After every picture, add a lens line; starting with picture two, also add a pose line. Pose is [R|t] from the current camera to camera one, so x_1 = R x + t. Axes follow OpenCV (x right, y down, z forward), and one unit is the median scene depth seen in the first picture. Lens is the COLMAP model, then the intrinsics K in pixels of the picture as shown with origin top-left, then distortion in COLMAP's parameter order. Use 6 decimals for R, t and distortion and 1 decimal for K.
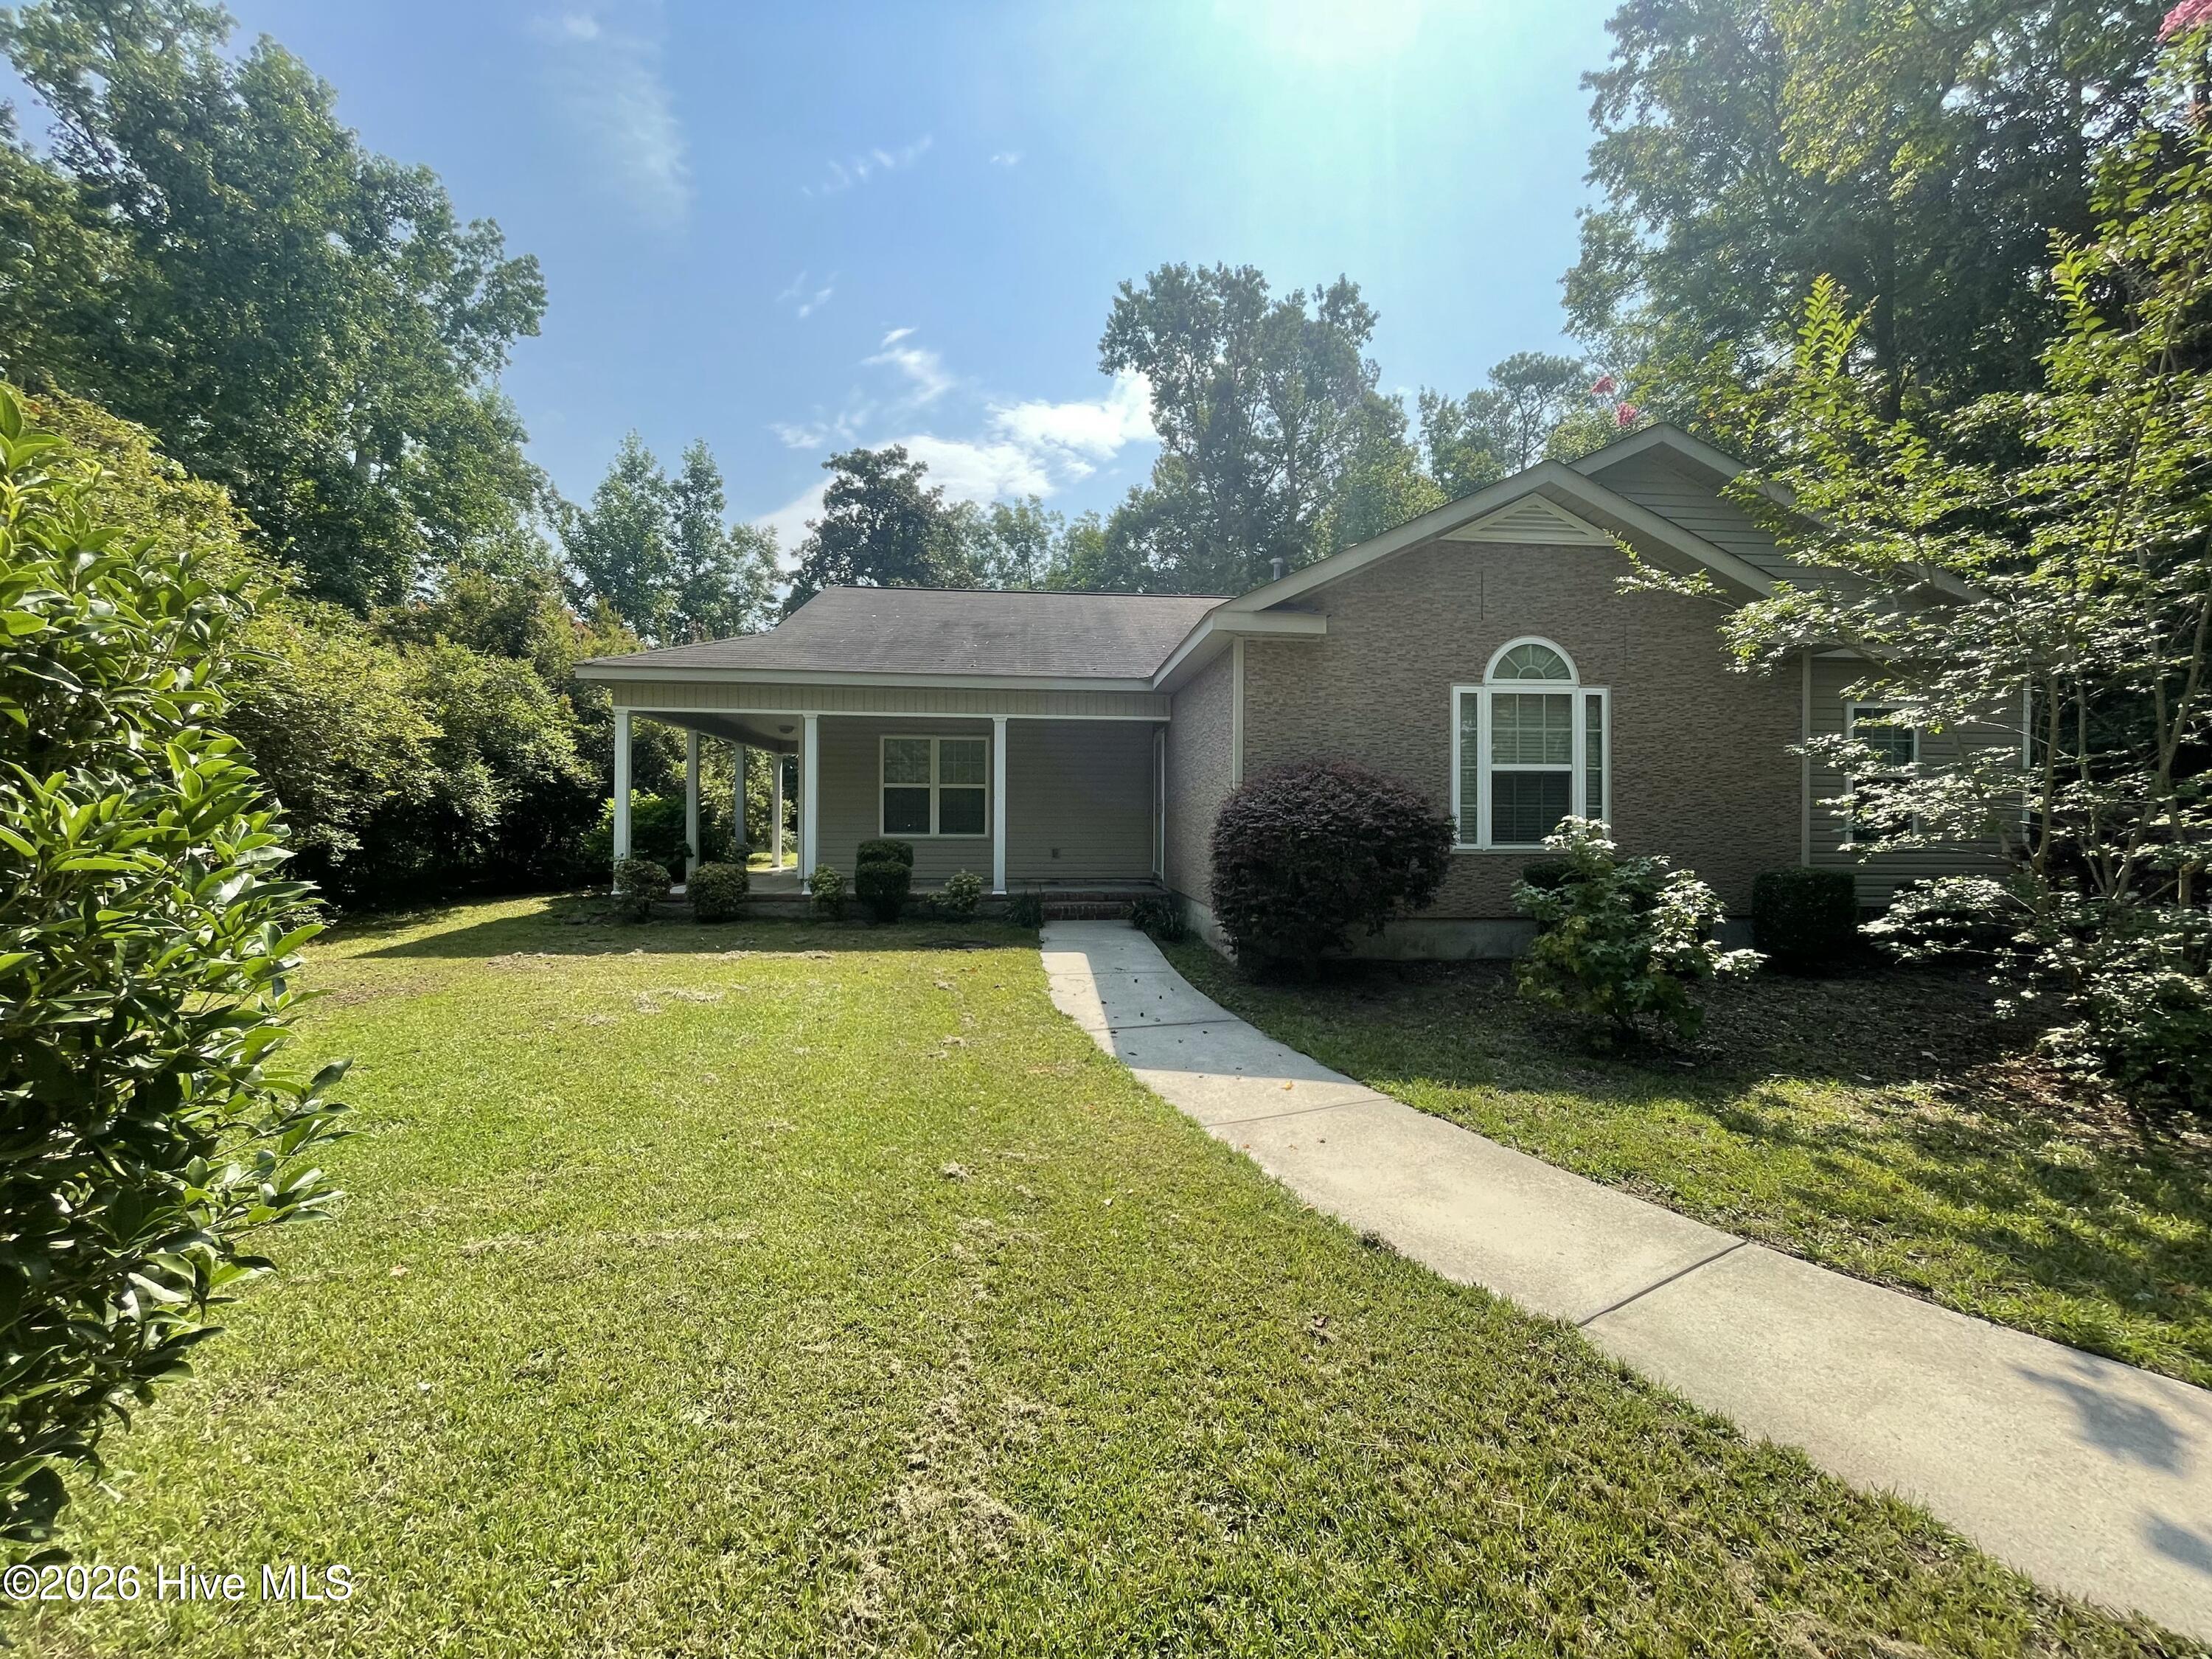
lens RADIAL K [[904.6, 0, 1121.6], [0, 904.6, 821.6], [0, 0, 1]] dist [0.002467, -0.000246]
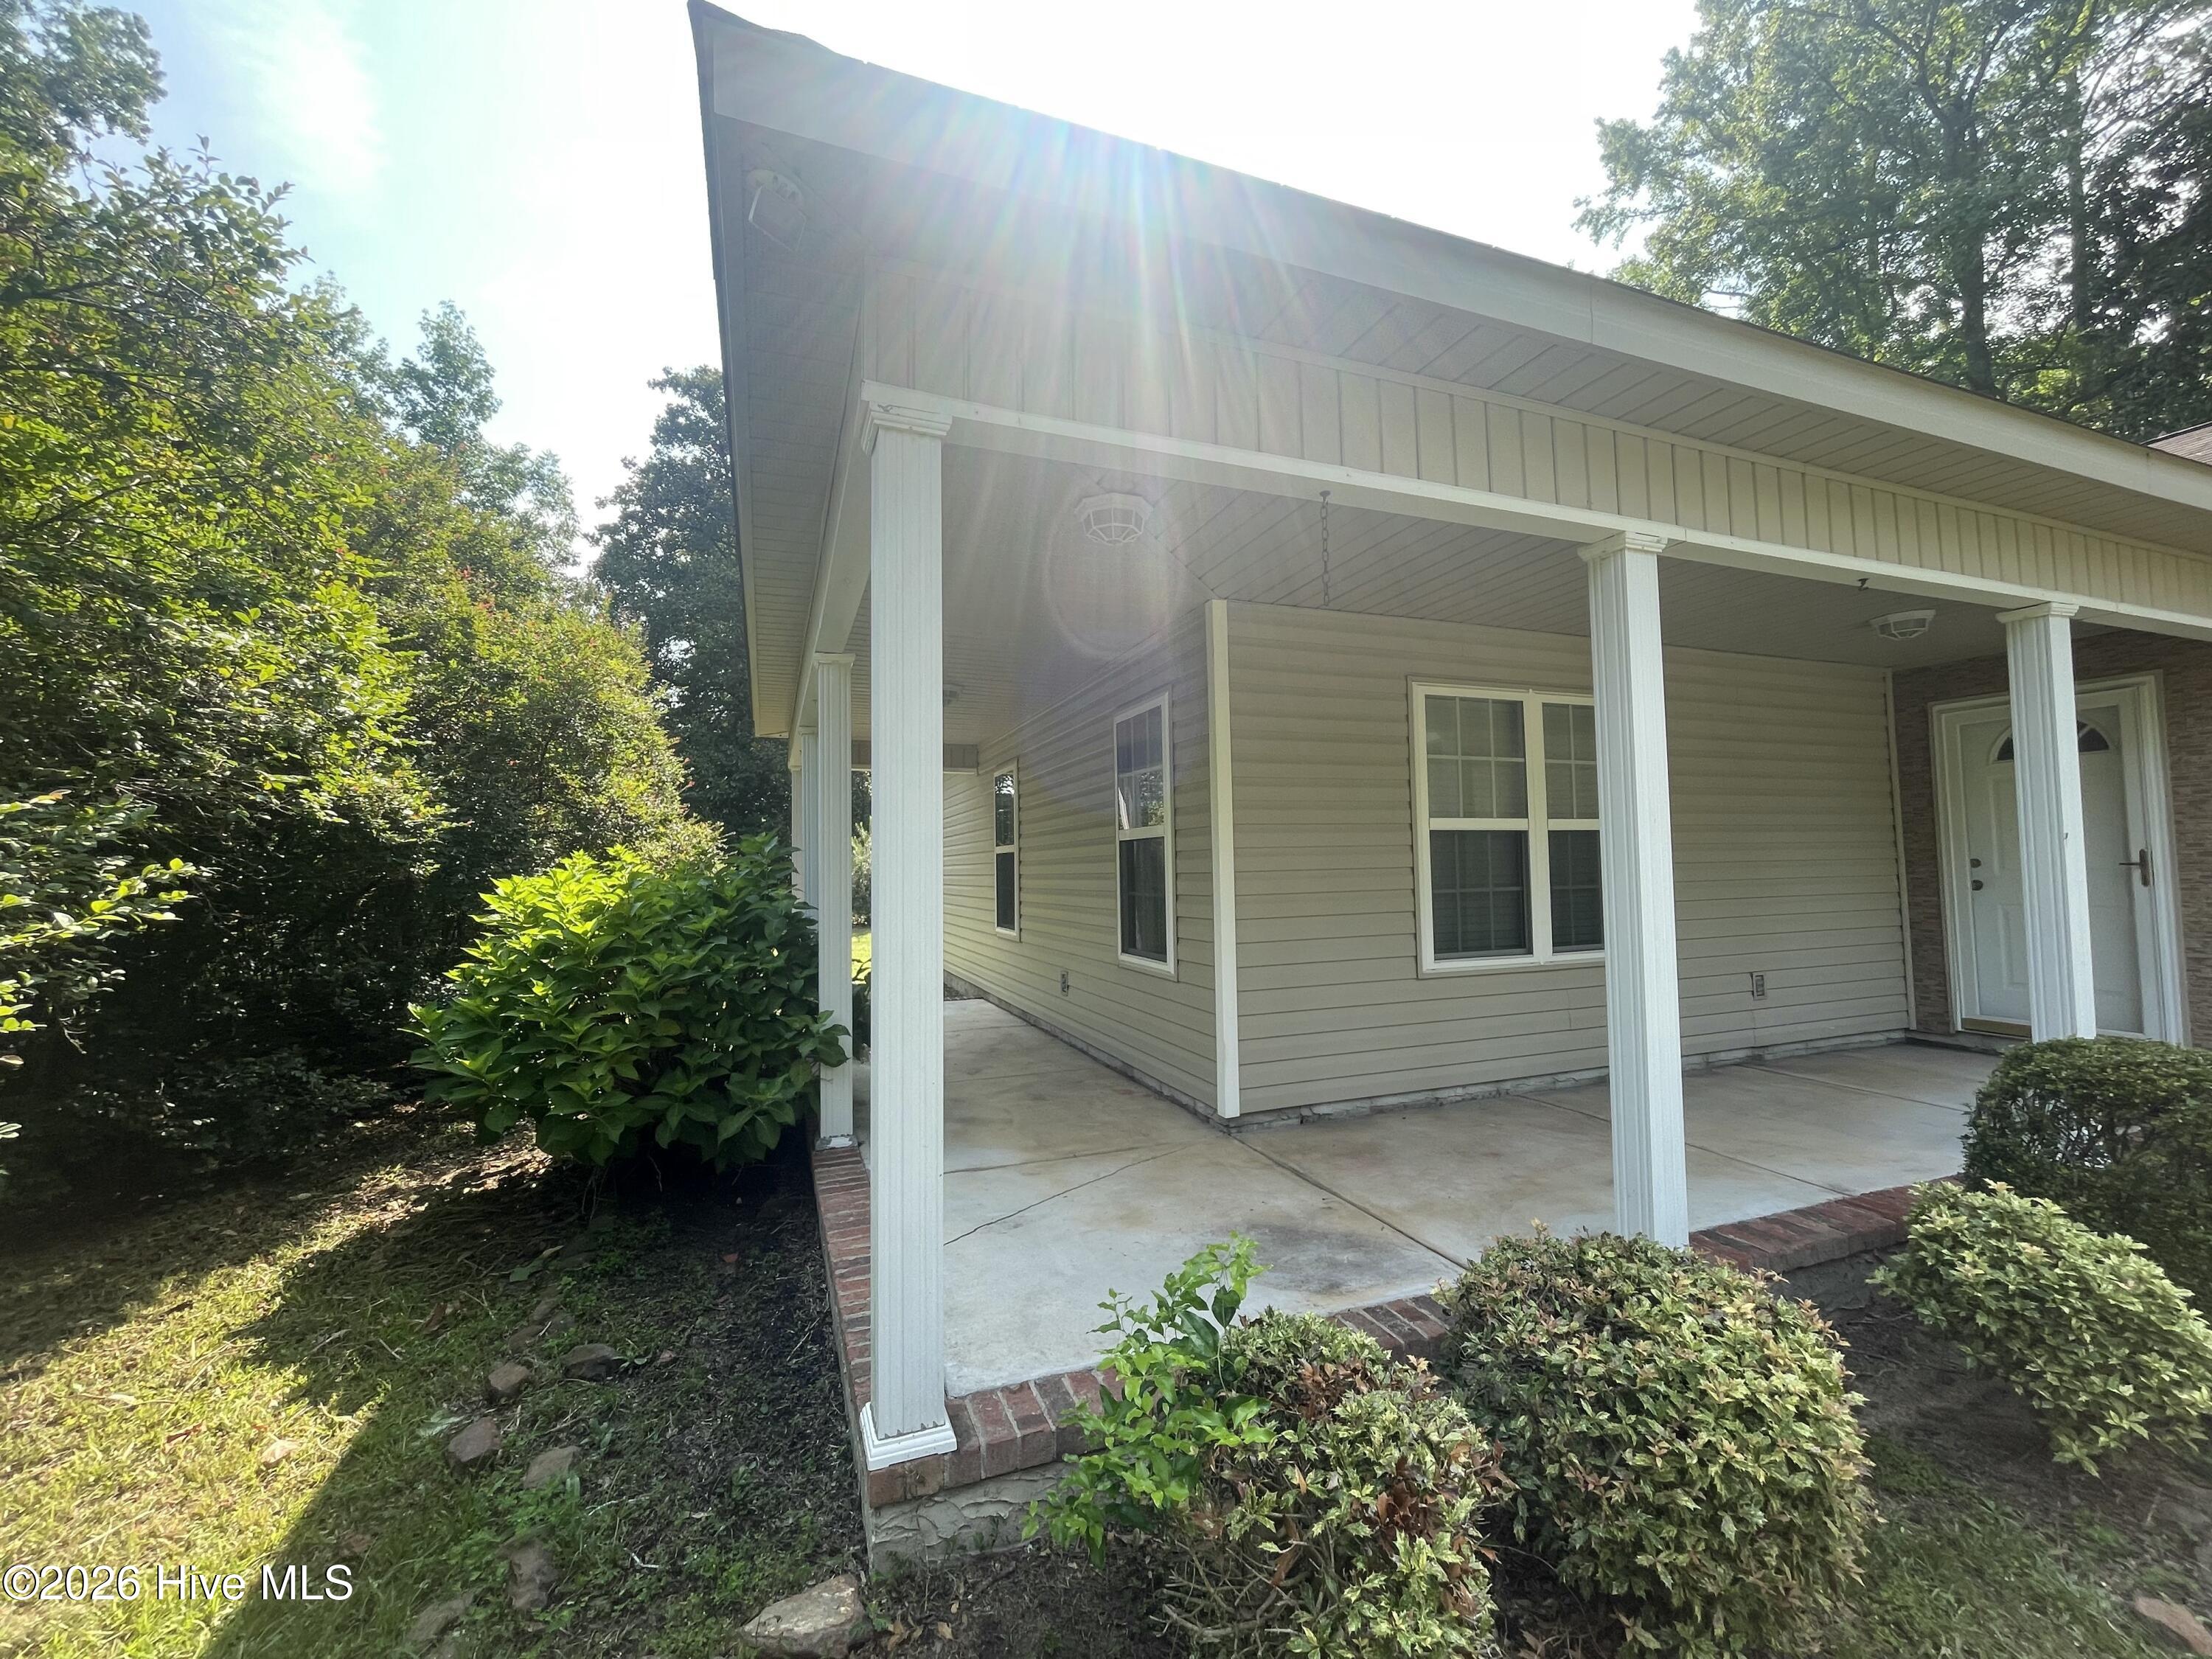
lens RADIAL K [[904.6, 0, 1096.6], [0, 904.6, 826.3], [0, 0, 1]] dist [0.002467, -0.000246]
pose [[0.963997, 0.007414, 0.265808, -0.187704], [0.009114, 0.998103, -0.060892, -0.010659], [-0.265755, 0.061123, 0.962101, 0.272815]]
